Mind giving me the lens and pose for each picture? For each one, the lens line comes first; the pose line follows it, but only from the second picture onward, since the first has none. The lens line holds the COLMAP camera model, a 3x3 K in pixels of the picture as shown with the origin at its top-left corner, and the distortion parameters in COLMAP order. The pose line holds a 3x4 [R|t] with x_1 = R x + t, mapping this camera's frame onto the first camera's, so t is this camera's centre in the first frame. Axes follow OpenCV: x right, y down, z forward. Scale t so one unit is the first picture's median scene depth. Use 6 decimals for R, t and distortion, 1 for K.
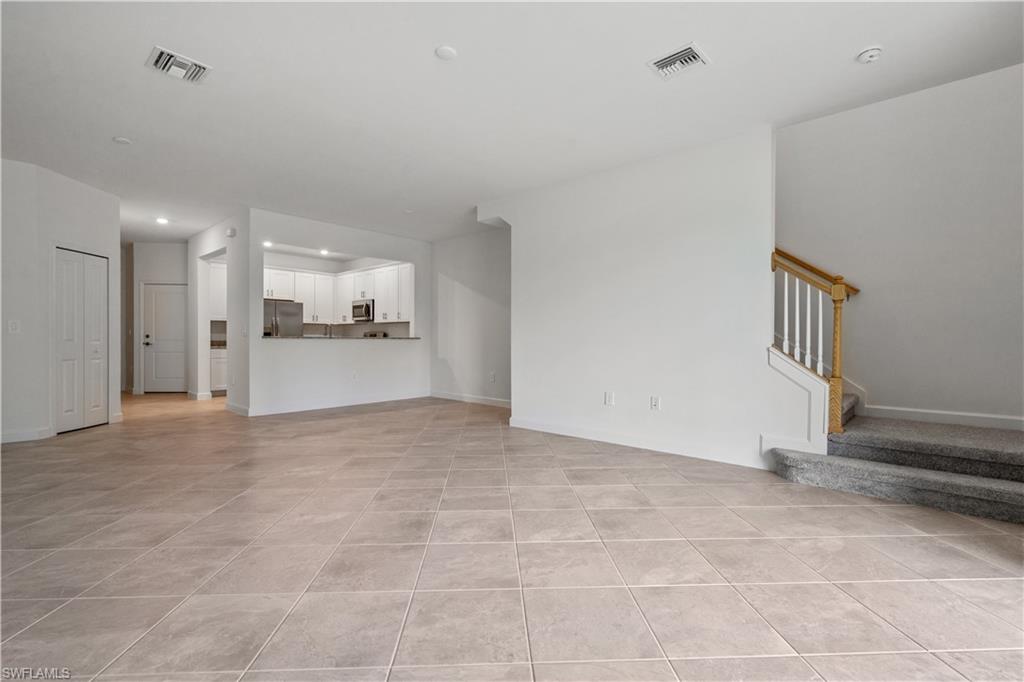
lens RADIAL K [[468.0, 0, 509.5], [0, 468.0, 344.8], [0, 0, 1]] dist [-0.000620, 0.001797]
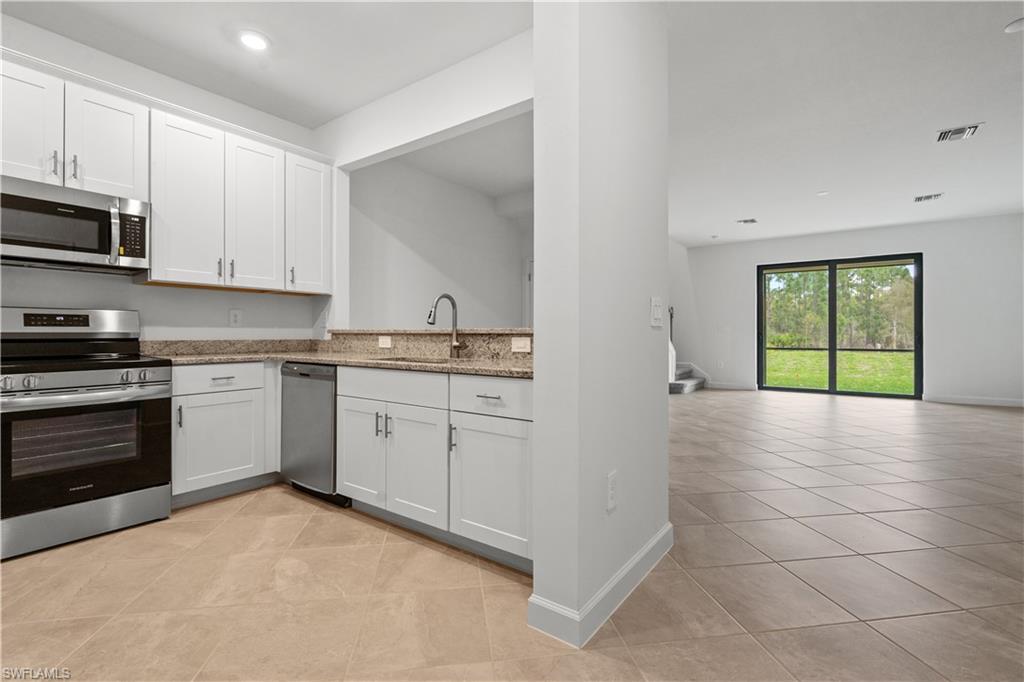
lens RADIAL K [[468.0, 0, 514.3], [0, 468.0, 335.6], [0, 0, 1]] dist [-0.000620, 0.001797]
pose [[-0.111914, -0.006454, 0.993697, -0.670171], [0.008680, 0.999934, 0.007472, -0.011299], [-0.993680, 0.009462, -0.111850, 0.856866]]
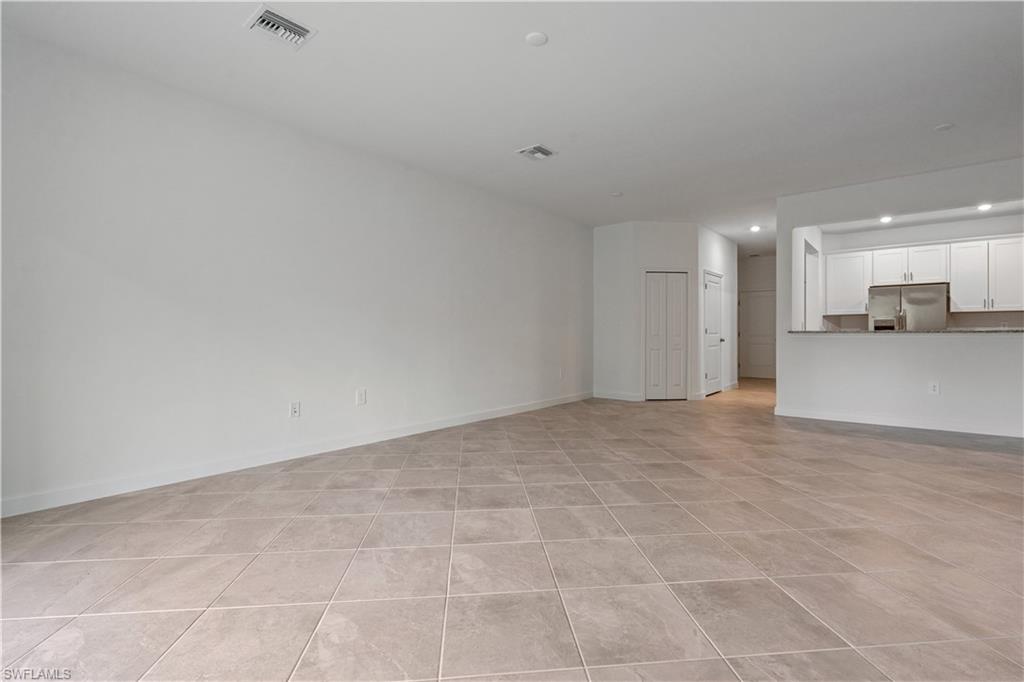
lens RADIAL K [[468.0, 0, 518.1], [0, 468.0, 337.1], [0, 0, 1]] dist [-0.000620, 0.001797]
pose [[0.045983, -0.000620, -0.998942, 0.283445], [-0.008036, 0.999967, -0.000990, -0.001021], [0.998910, 0.008073, 0.045976, 0.316672]]
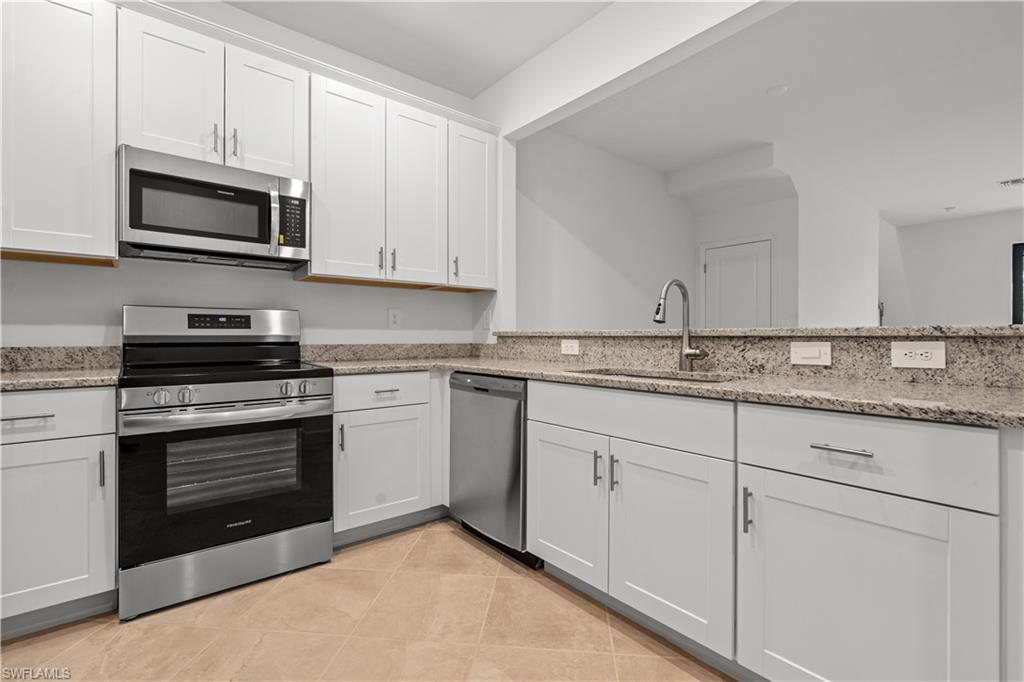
lens RADIAL K [[468.0, 0, 515.8], [0, 468.0, 338.5], [0, 0, 1]] dist [-0.000620, 0.001797]
pose [[0.132657, -0.007251, 0.991135, -0.576052], [0.010667, 0.999926, 0.005888, -0.011691], [-0.991105, 0.009791, 0.132725, 0.915234]]
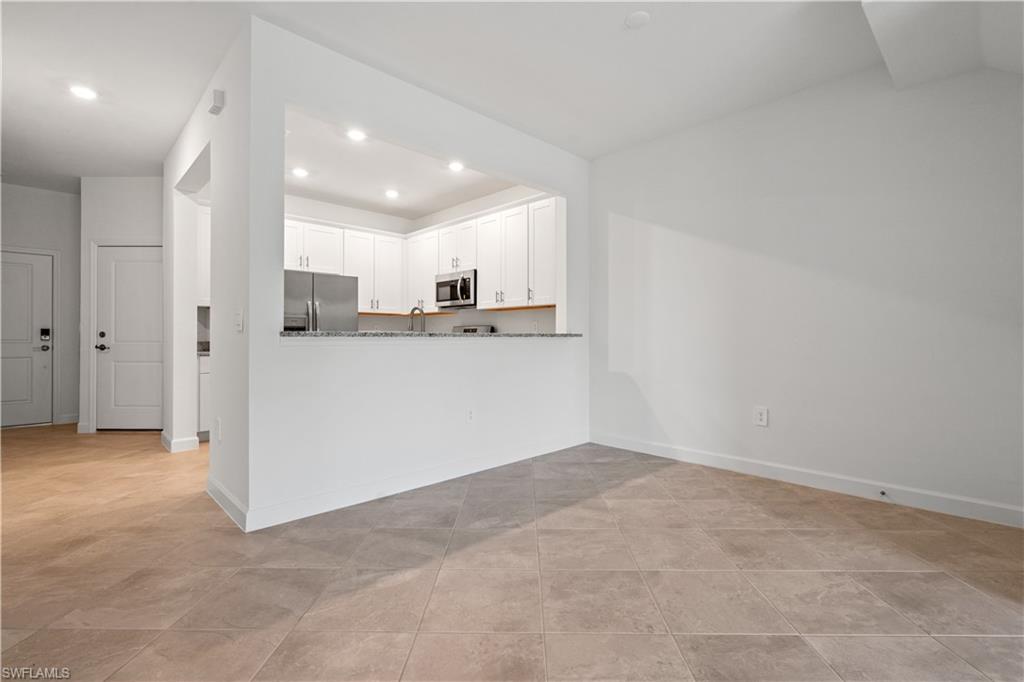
lens RADIAL K [[468.0, 0, 514.0], [0, 468.0, 335.1], [0, 0, 1]] dist [-0.000620, 0.001797]
pose [[0.998275, -0.005866, -0.058412, -0.224536], [0.004945, 0.999861, -0.015913, -0.005589], [0.058497, 0.015597, 0.998166, 0.450562]]
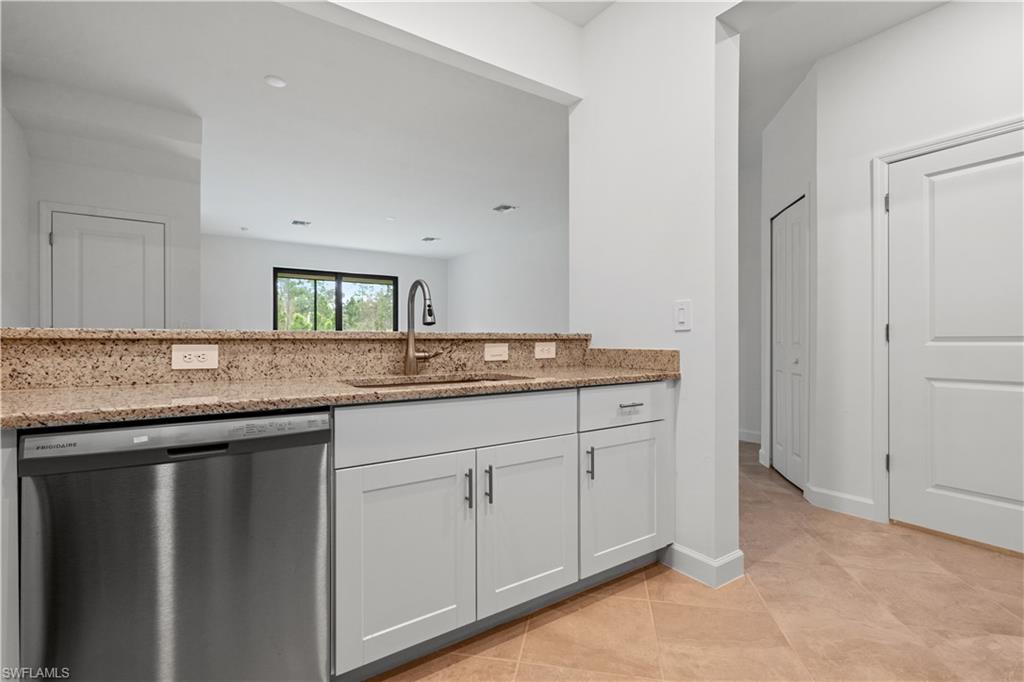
lens RADIAL K [[468.0, 0, 515.4], [0, 468.0, 348.2], [0, 0, 1]] dist [-0.000620, 0.001797]
pose [[-0.975374, -0.008089, 0.220409, -0.431365], [-0.001181, 0.999504, 0.031459, -0.013303], [-0.220555, 0.030424, -0.974900, 1.071701]]
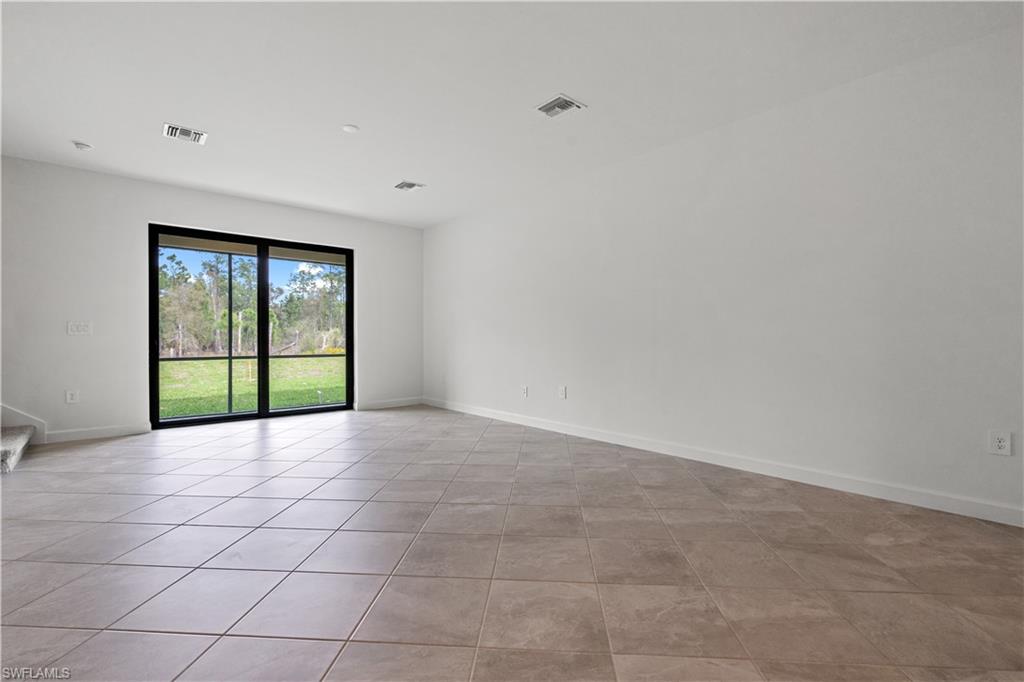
lens RADIAL K [[468.0, 0, 515.6], [0, 468.0, 339.2], [0, 0, 1]] dist [-0.000620, 0.001797]
pose [[-0.993773, -0.003032, 0.111383, -0.258858], [-0.001648, 0.999920, 0.012520, -0.009131], [-0.111412, 0.012258, -0.993699, 0.772751]]
